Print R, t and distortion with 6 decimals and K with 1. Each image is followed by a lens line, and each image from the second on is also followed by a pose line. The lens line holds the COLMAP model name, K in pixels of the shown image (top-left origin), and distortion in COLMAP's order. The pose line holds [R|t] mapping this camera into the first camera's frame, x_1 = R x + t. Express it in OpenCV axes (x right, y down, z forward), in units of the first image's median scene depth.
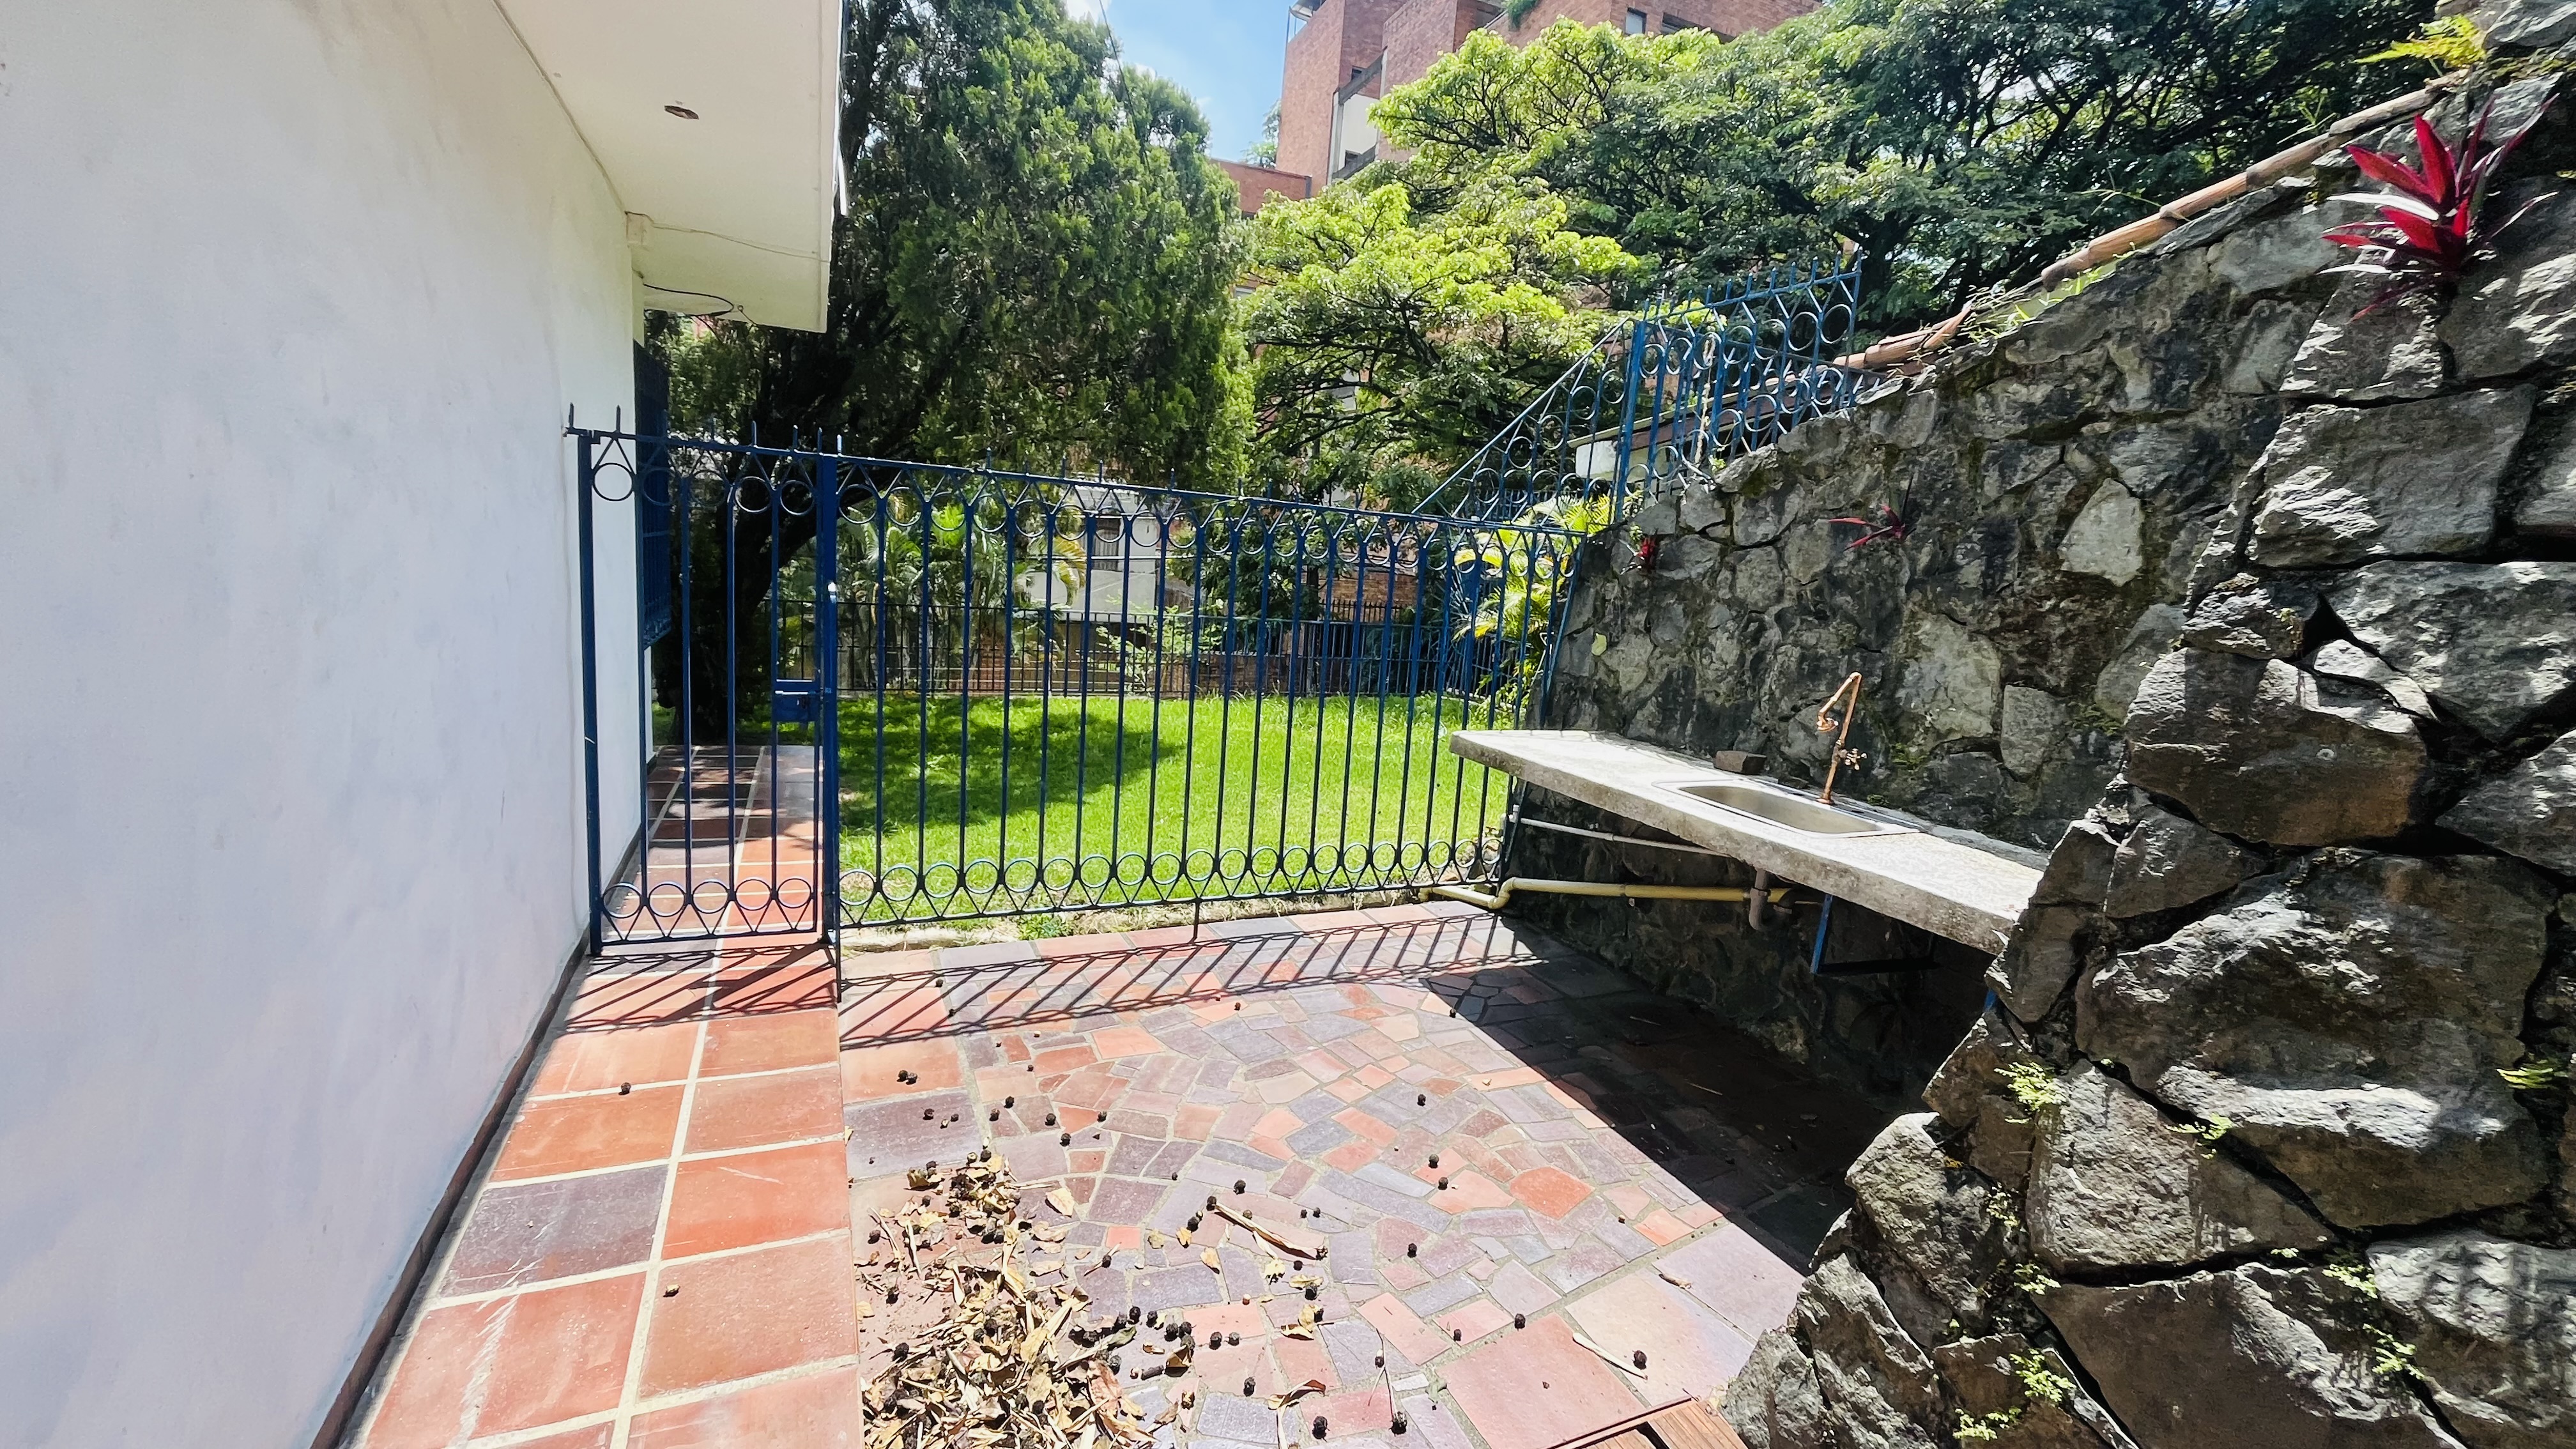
lens RADIAL K [[1039.2, 0, 1287.6], [0, 1039.2, 721.0], [0, 0, 1]] dist [-0.004130, 0.000118]
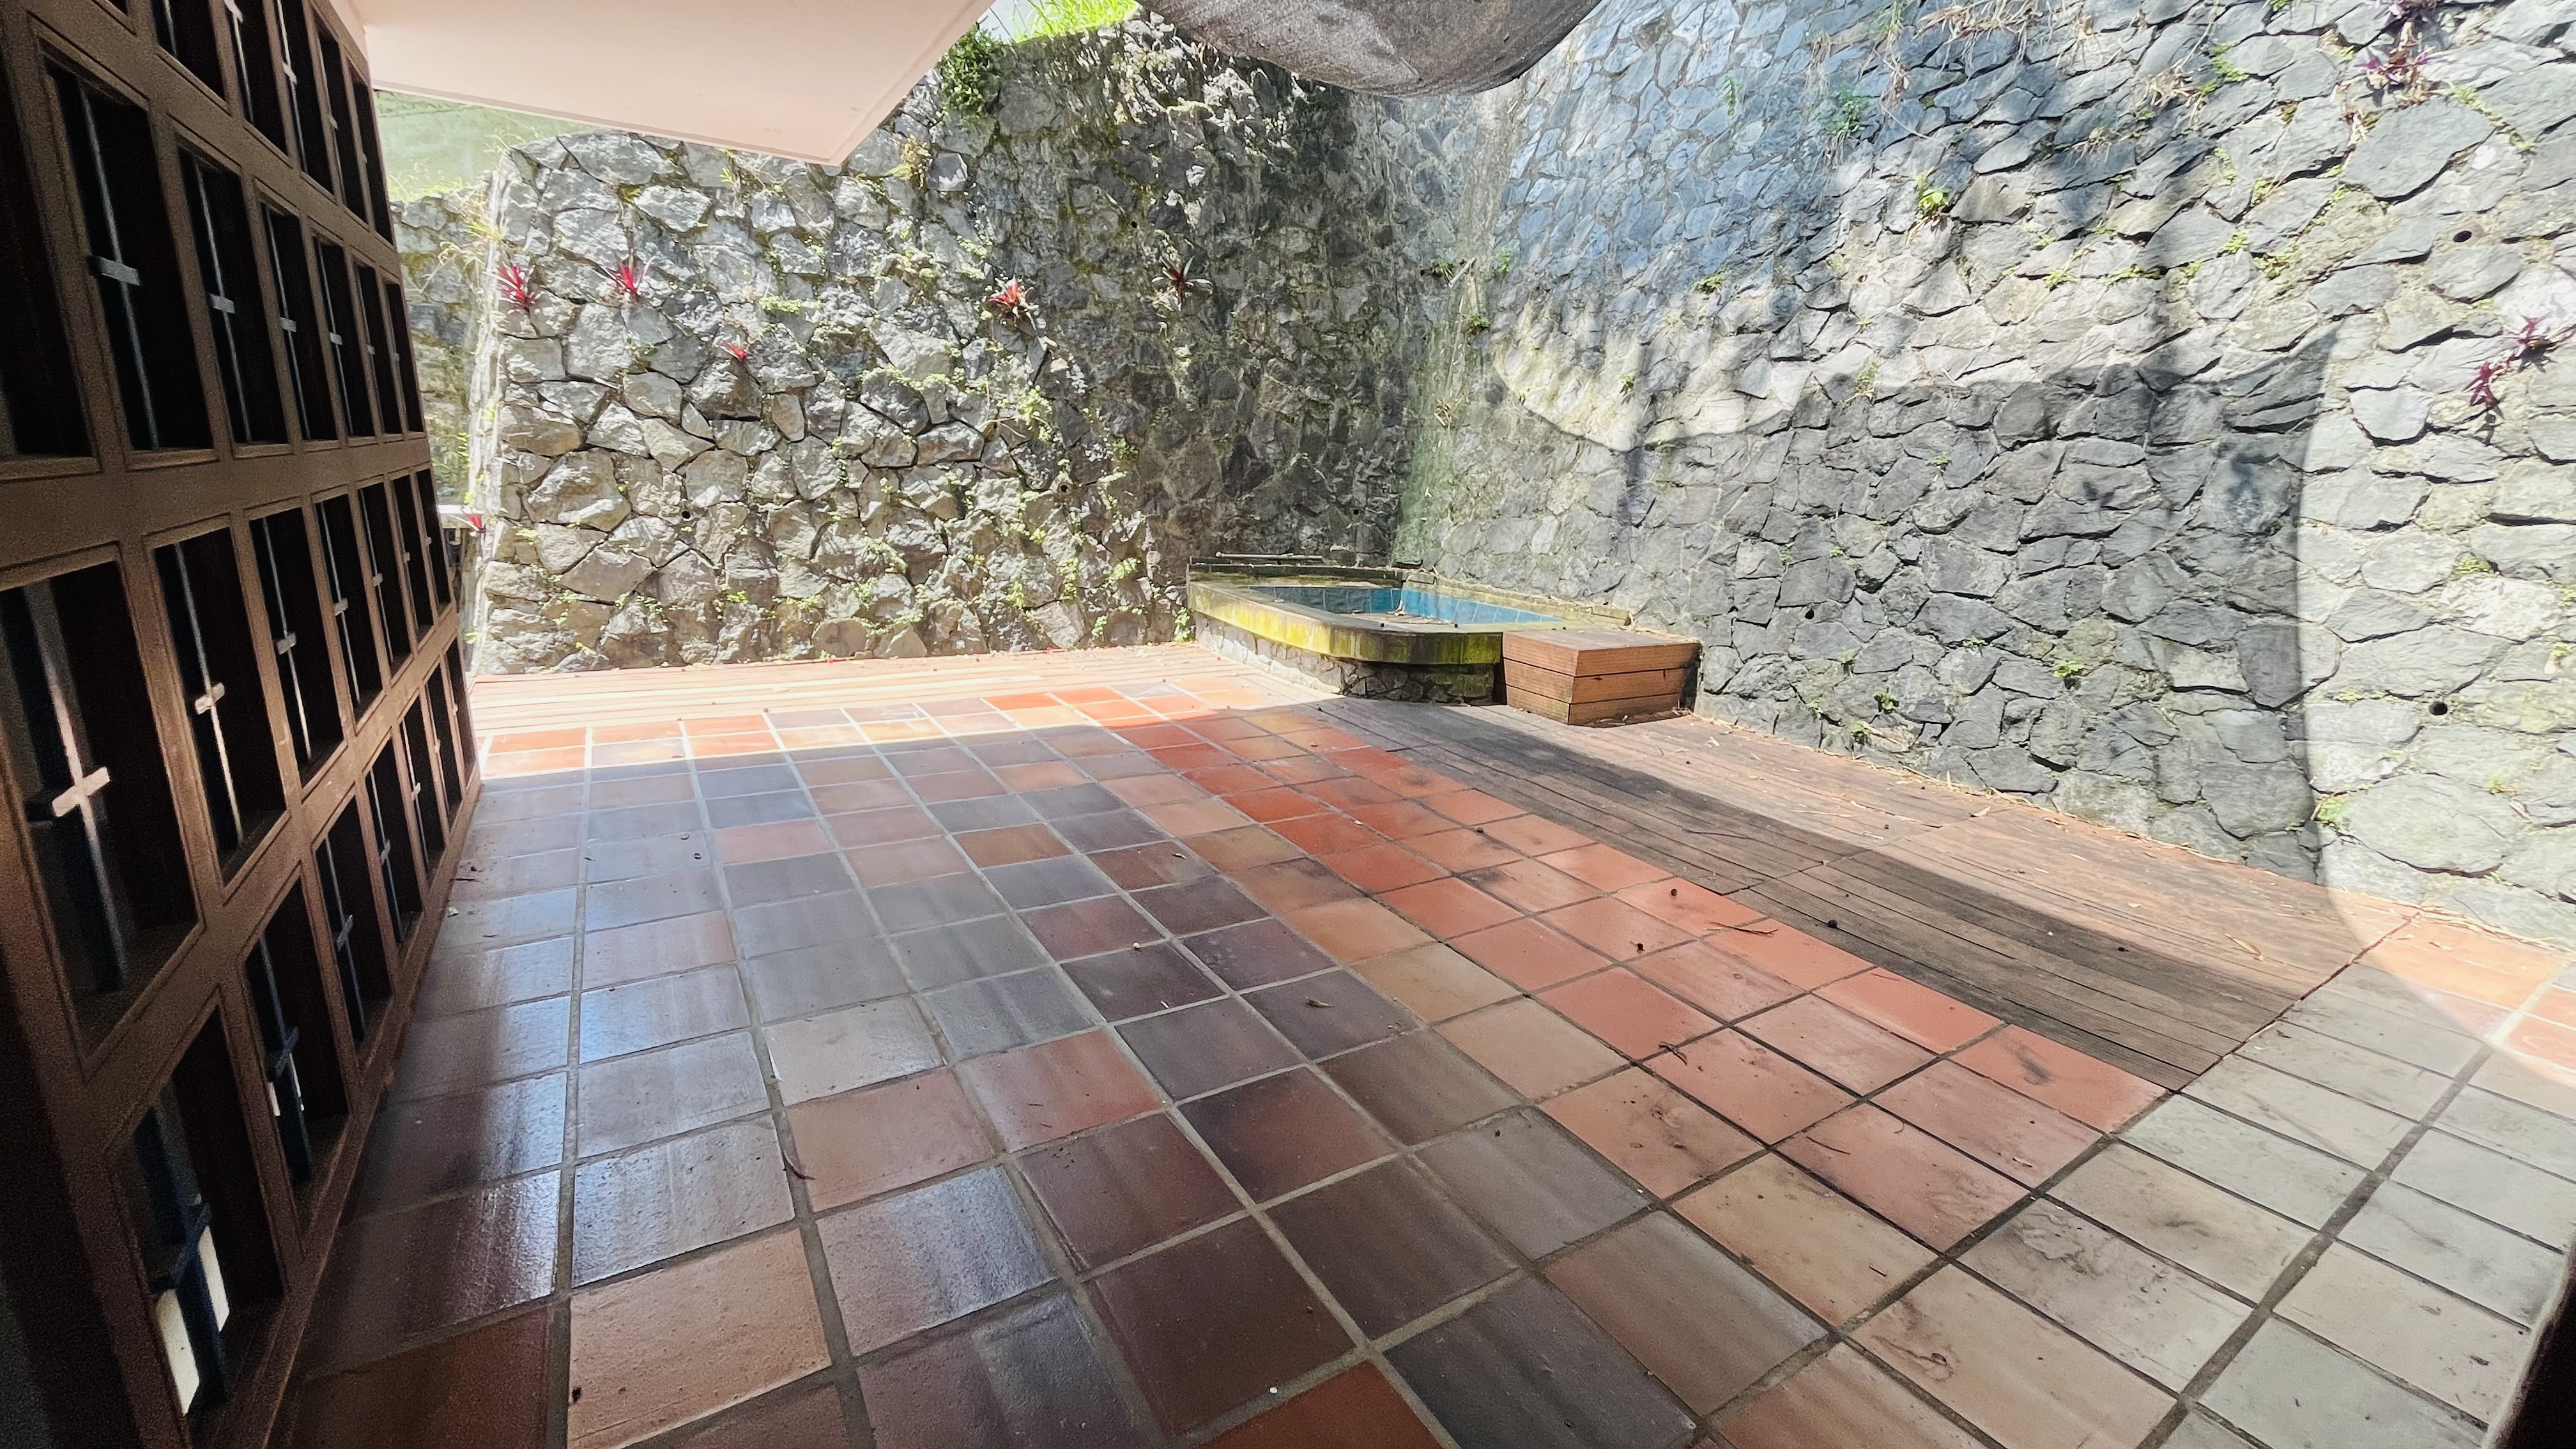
lens RADIAL K [[1039.2, 0, 1284.4], [0, 1039.2, 707.4], [0, 0, 1]] dist [-0.004130, 0.000118]
pose [[-0.139612, -0.321167, 0.936675, -1.569160], [0.108247, 0.935320, 0.336837, -0.006452], [-0.984272, 0.148419, -0.095817, -0.560587]]
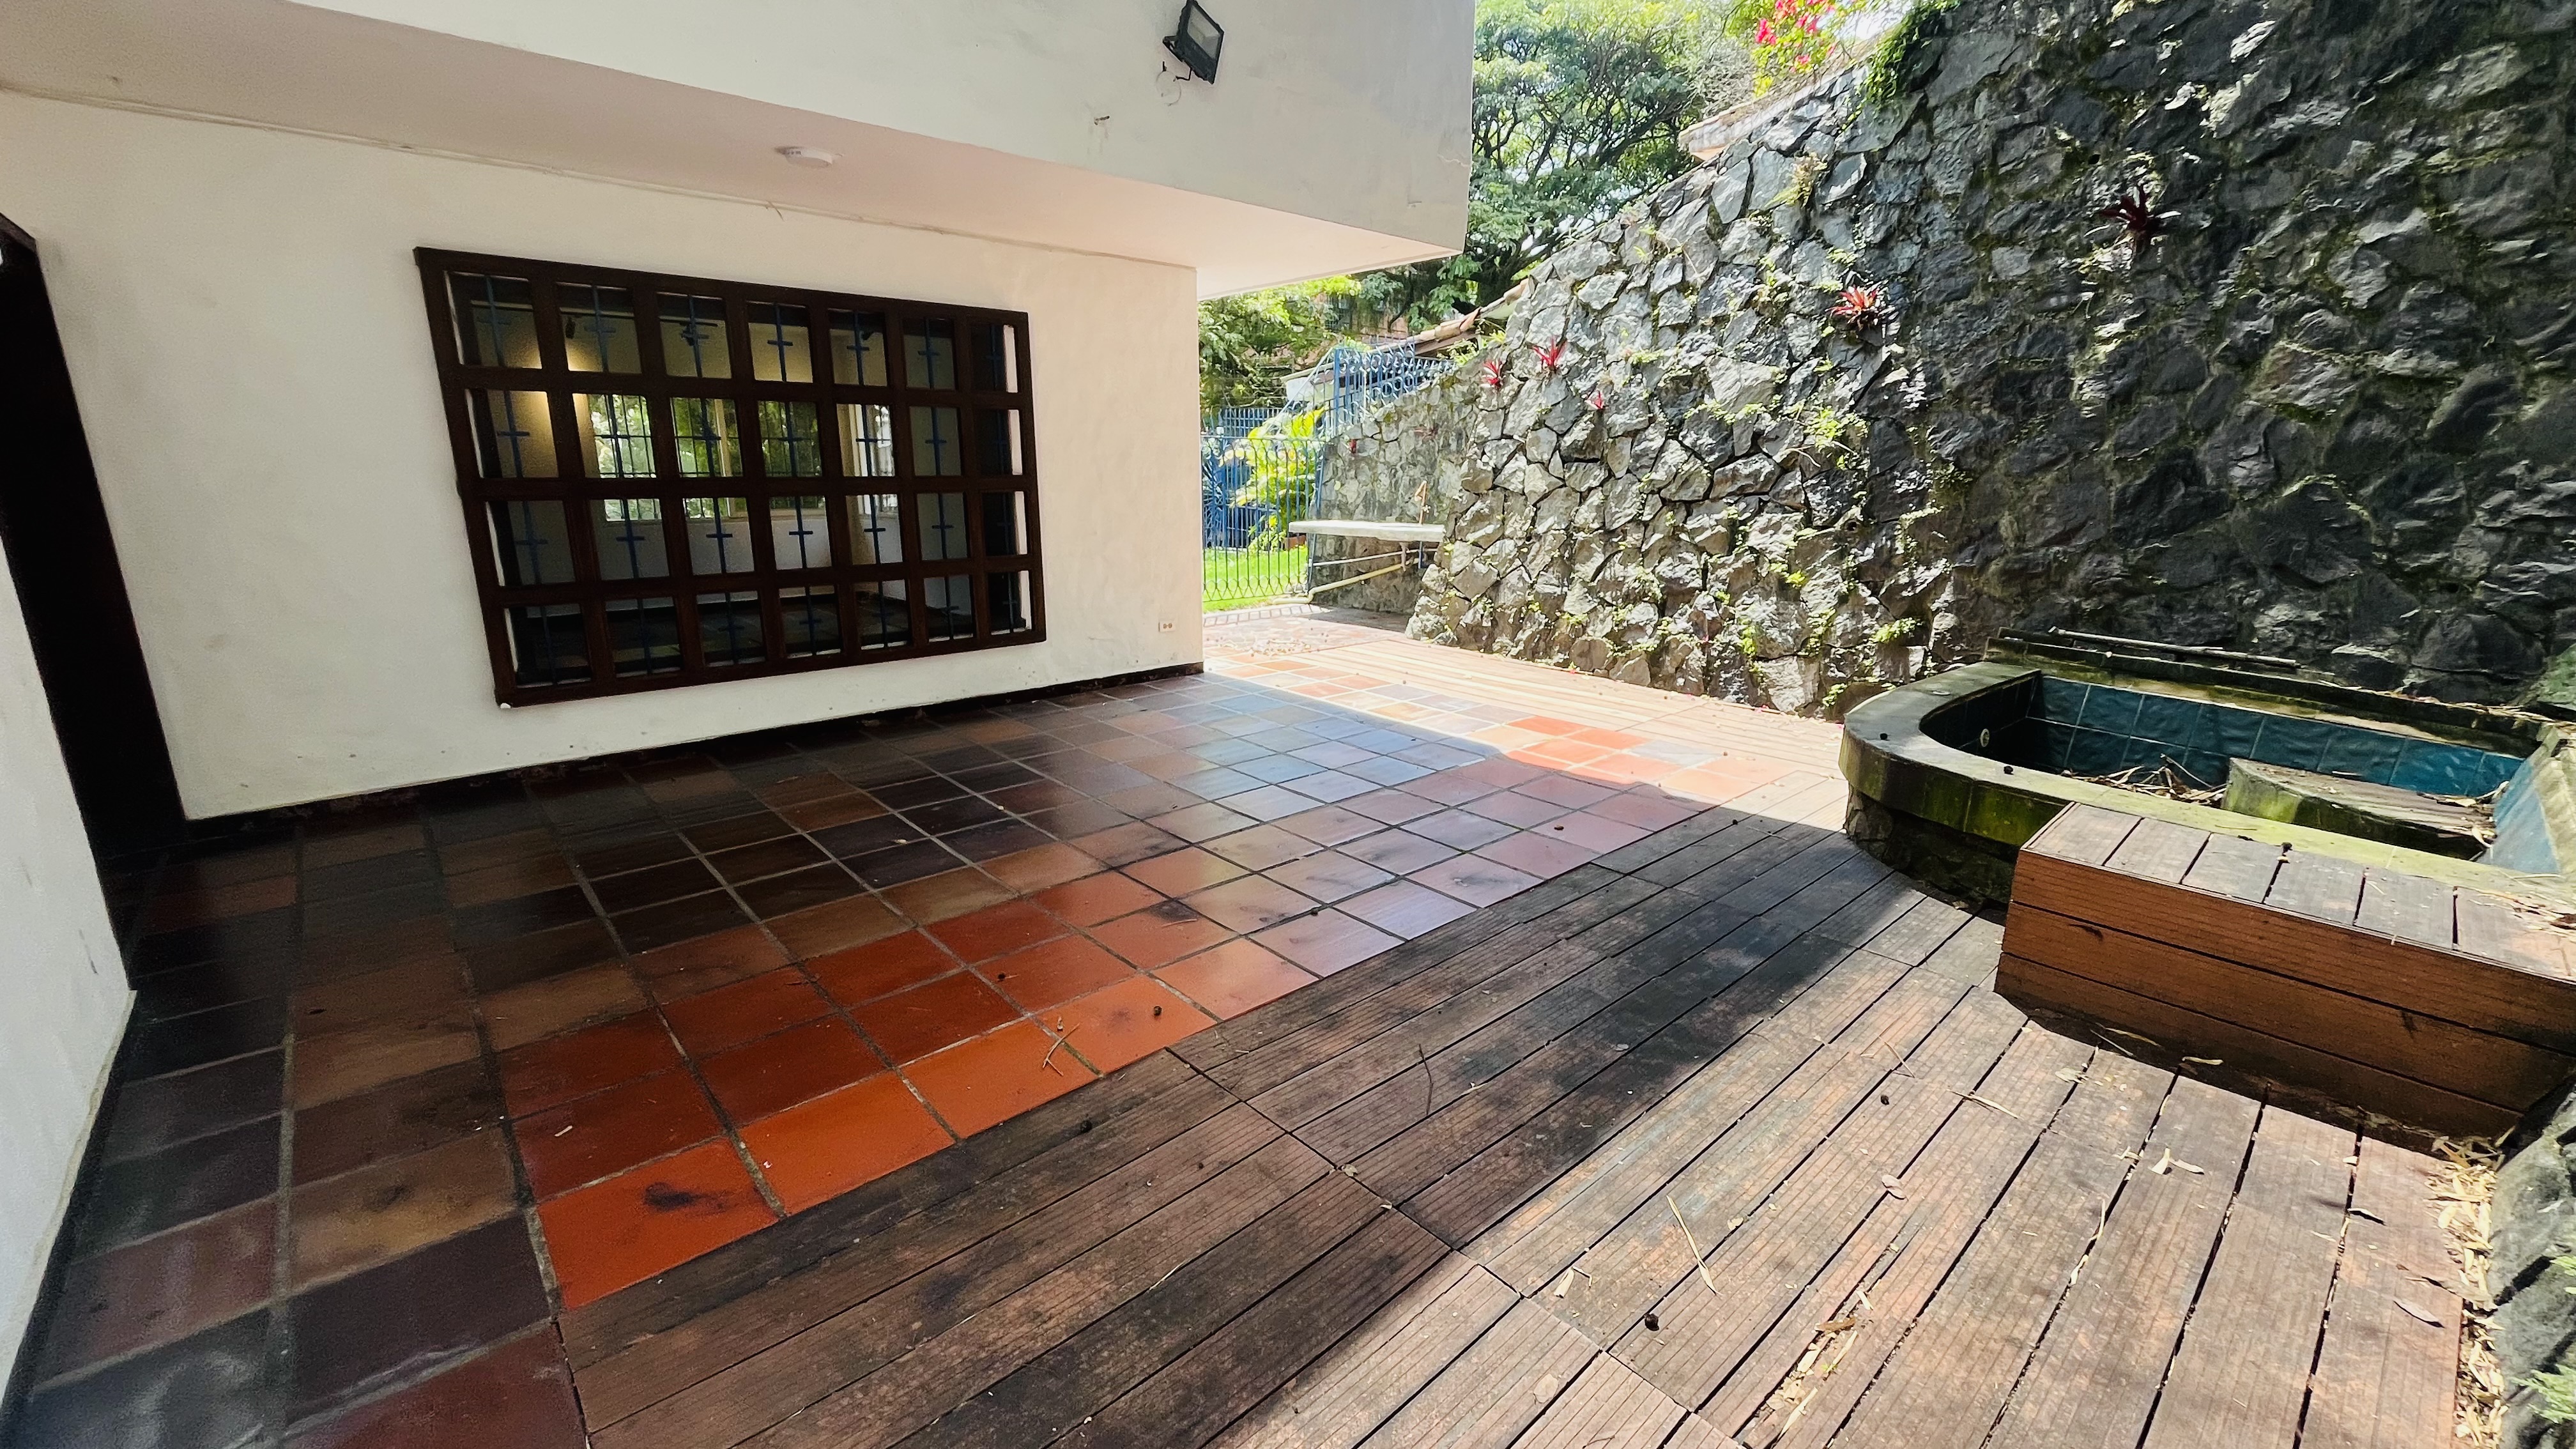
lens RADIAL K [[1039.2, 0, 1289.9], [0, 1039.2, 704.5], [0, 0, 1]] dist [-0.004130, 0.000118]
pose [[0.948195, -0.145642, 0.282339, -0.787698], [0.123968, 0.987893, 0.093269, 0.266130], [-0.292505, -0.053436, 0.954770, -1.836043]]
